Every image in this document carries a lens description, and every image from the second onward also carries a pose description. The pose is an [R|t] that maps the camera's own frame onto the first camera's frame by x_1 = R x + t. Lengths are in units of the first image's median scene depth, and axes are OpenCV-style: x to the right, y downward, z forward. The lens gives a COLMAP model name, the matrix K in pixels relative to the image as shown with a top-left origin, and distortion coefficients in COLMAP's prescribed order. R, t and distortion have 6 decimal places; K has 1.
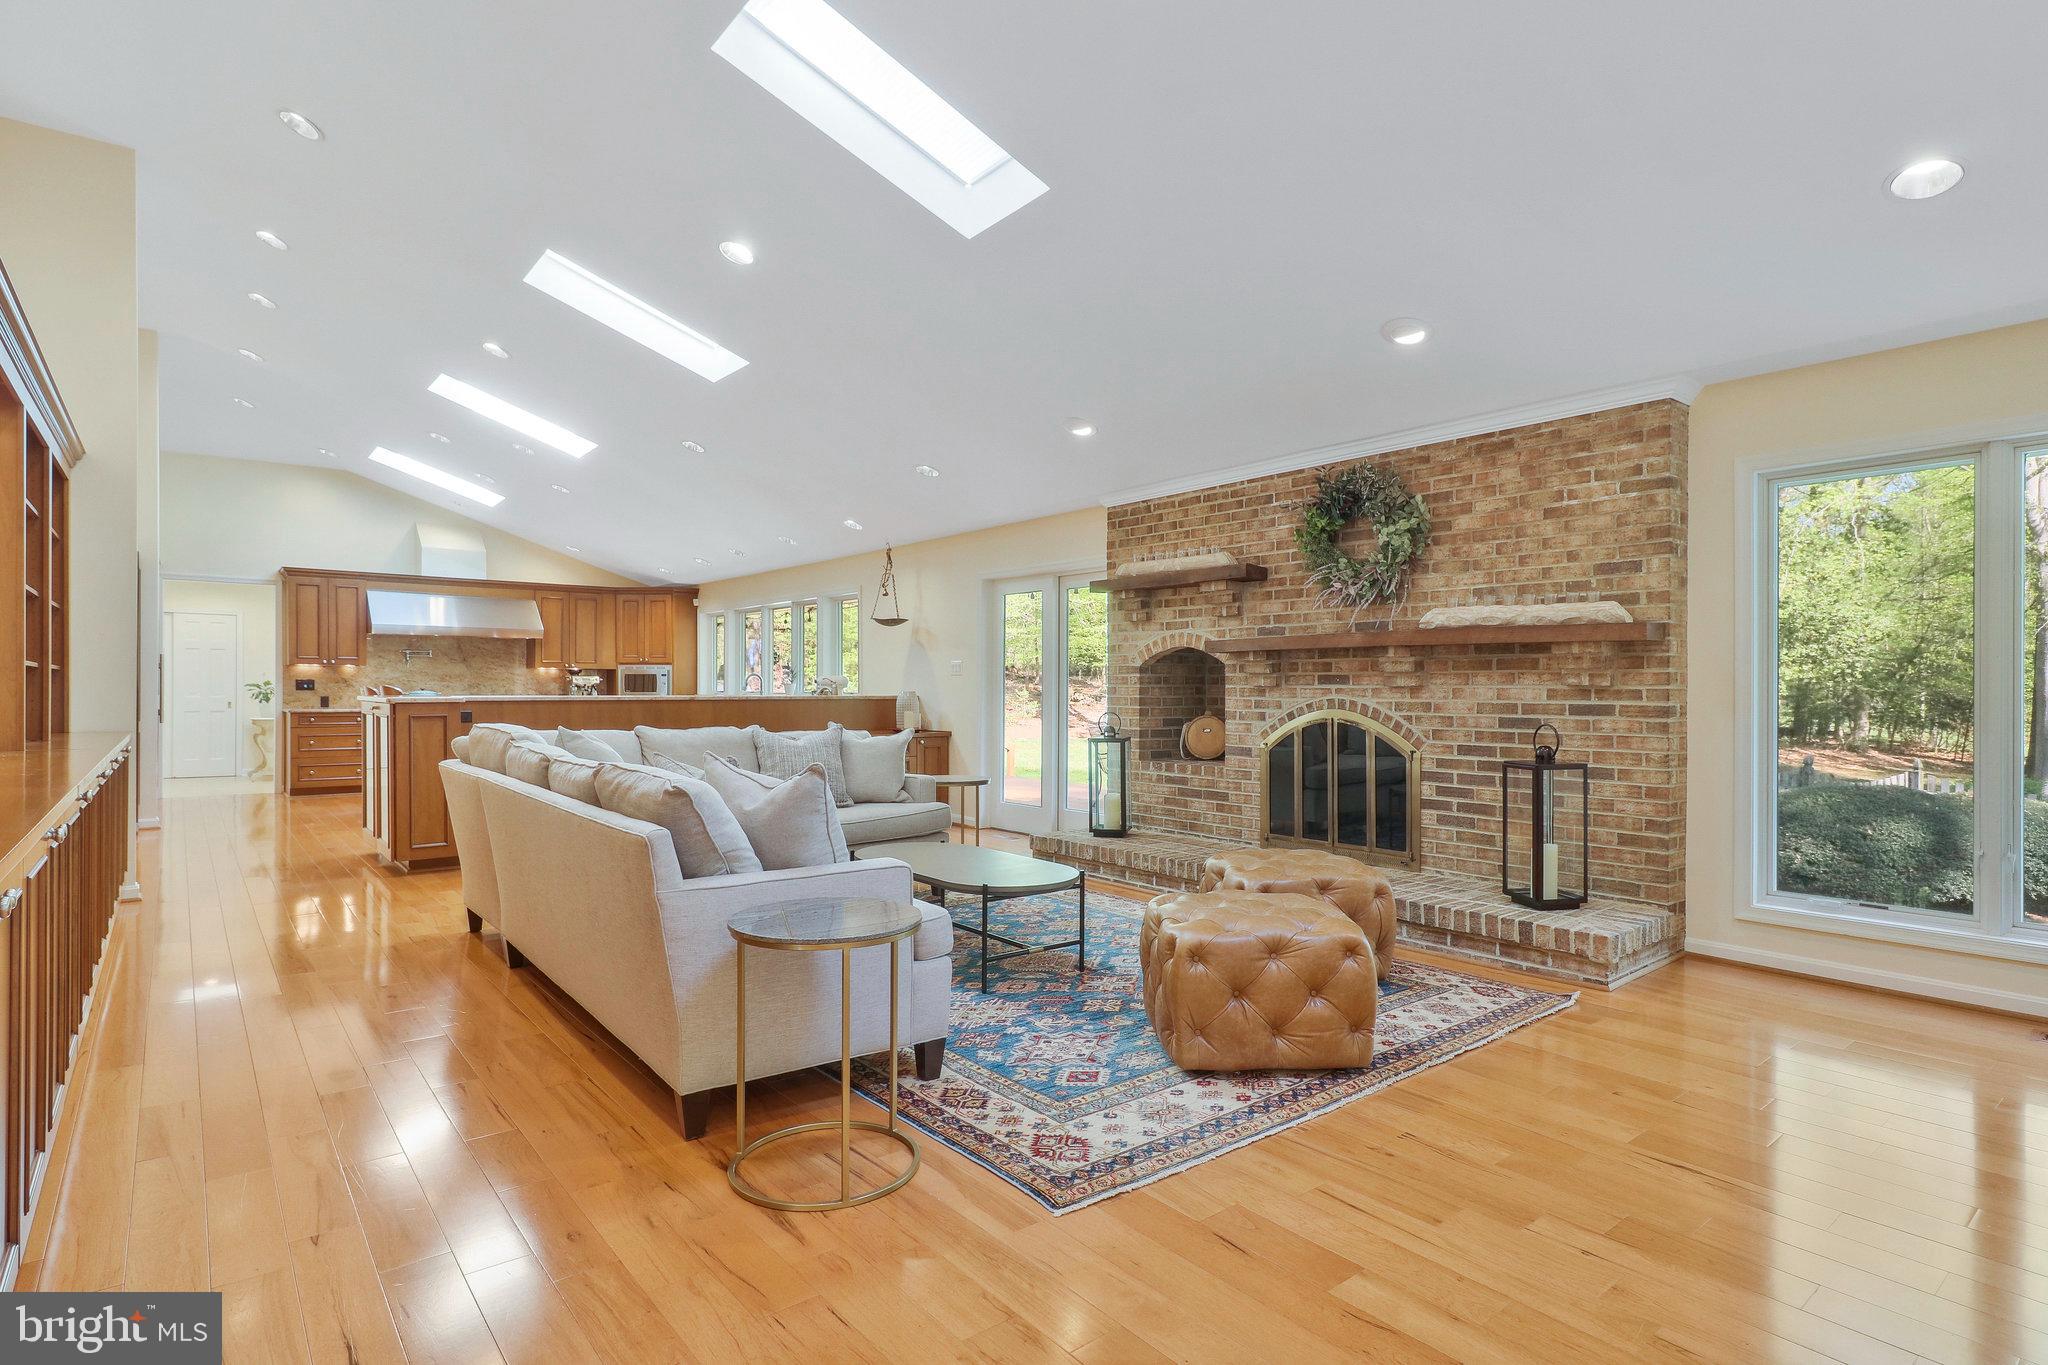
lens RADIAL K [[1032.1, 0, 1014.1], [0, 1032.1, 685.0], [0, 0, 1]] dist [0.014932, 0.000063]
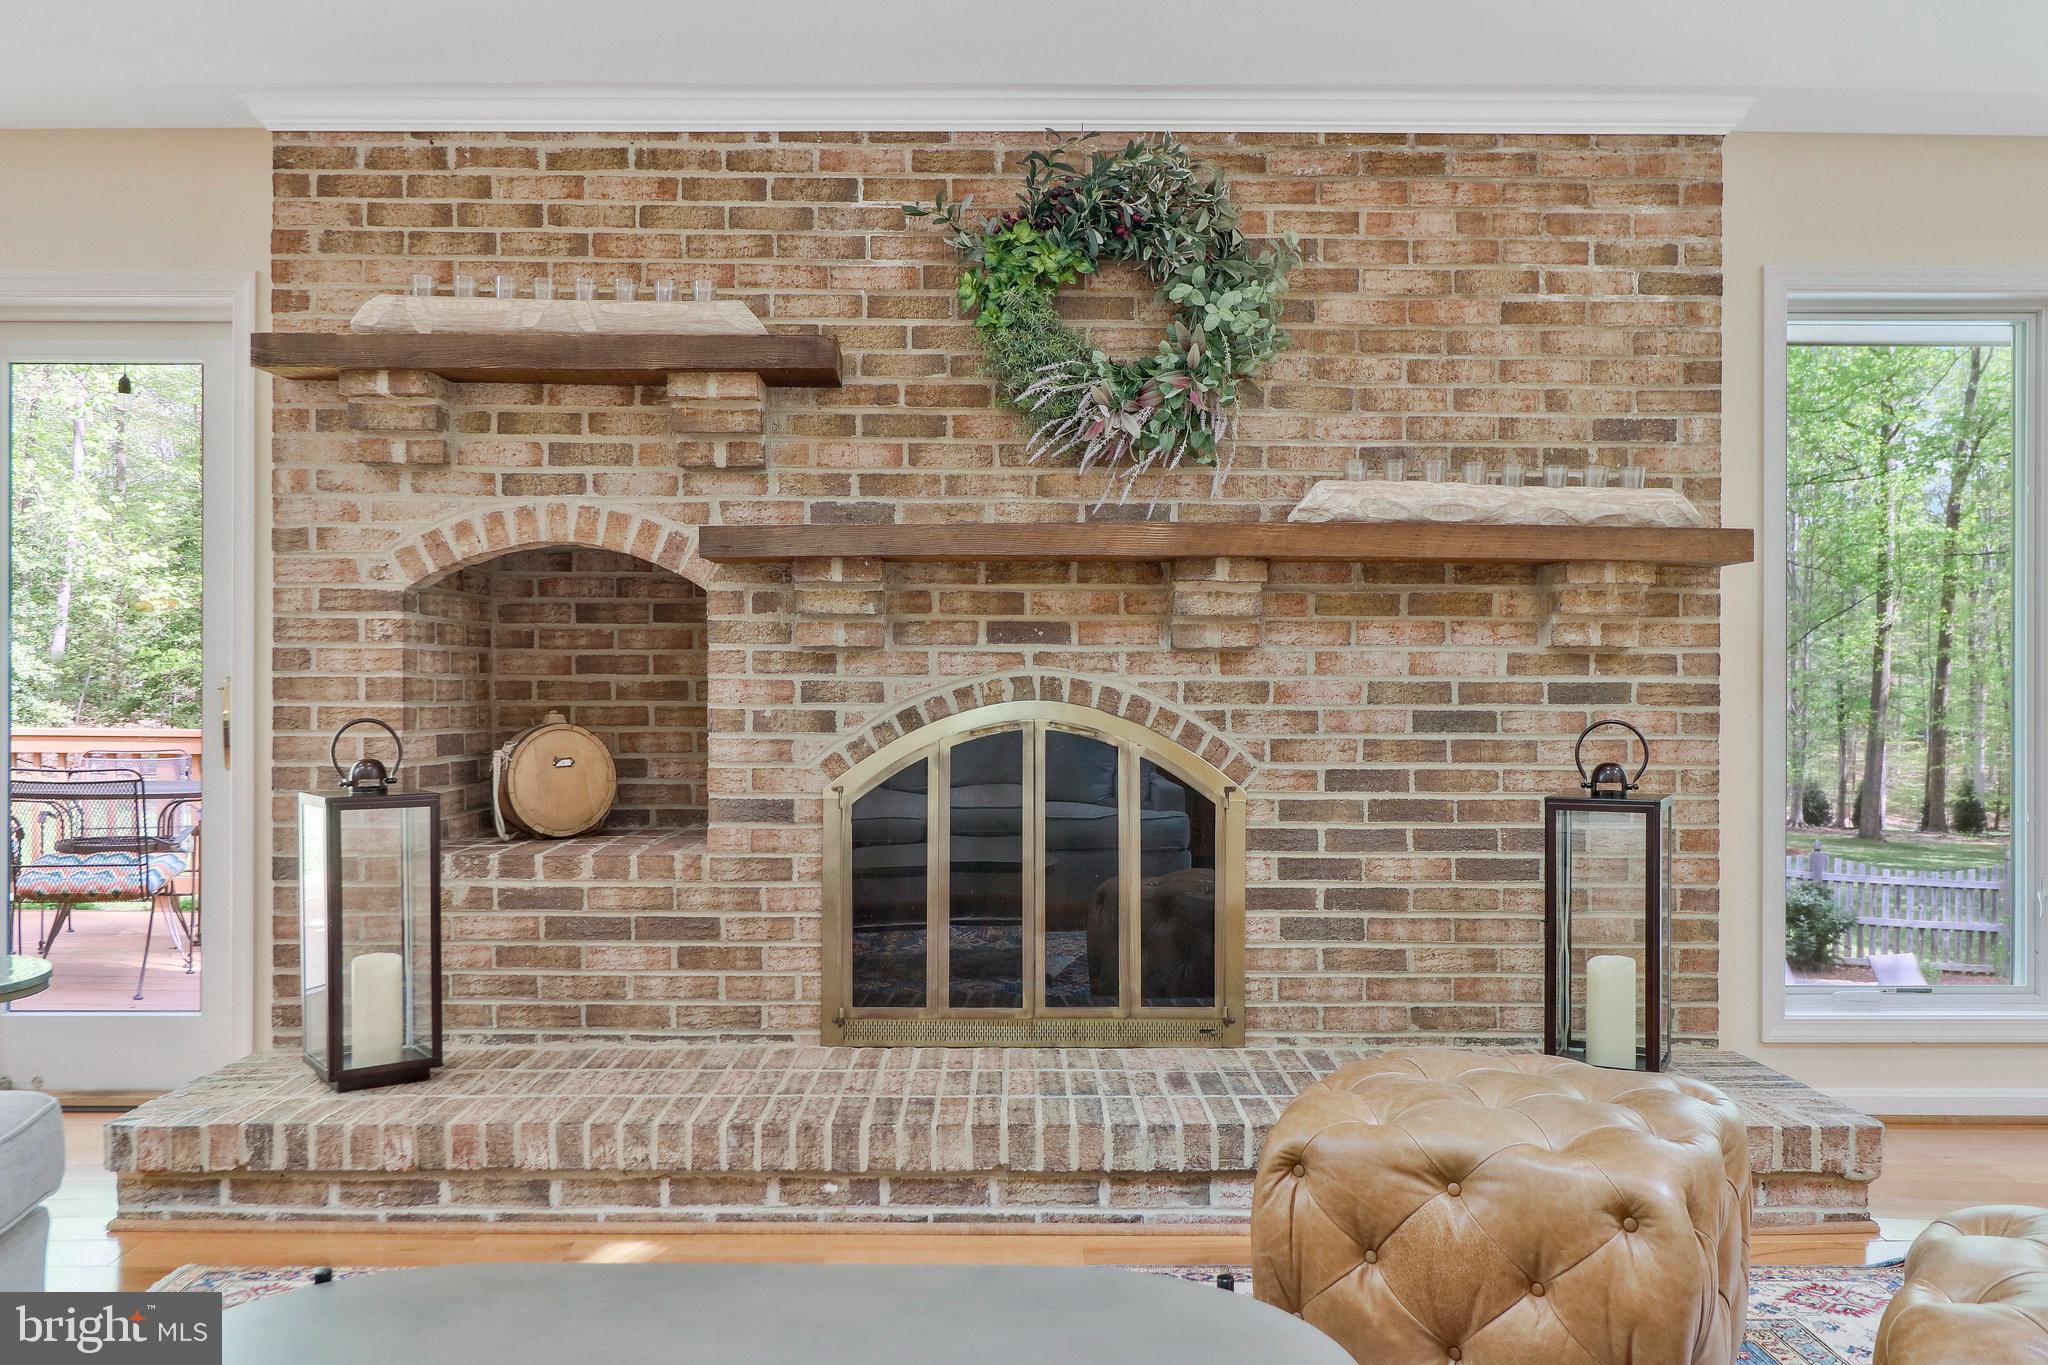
lens RADIAL K [[1621.1, 0, 1025.3], [0, 1621.1, 692.9], [0, 0, 1]] dist [0.002754, 0.005388]
pose [[0.622749, 0.000645, 0.782422, -0.213339], [-0.002689, 0.999996, 0.001316, 0.018422], [-0.782417, -0.002924, 0.622748, 0.550912]]
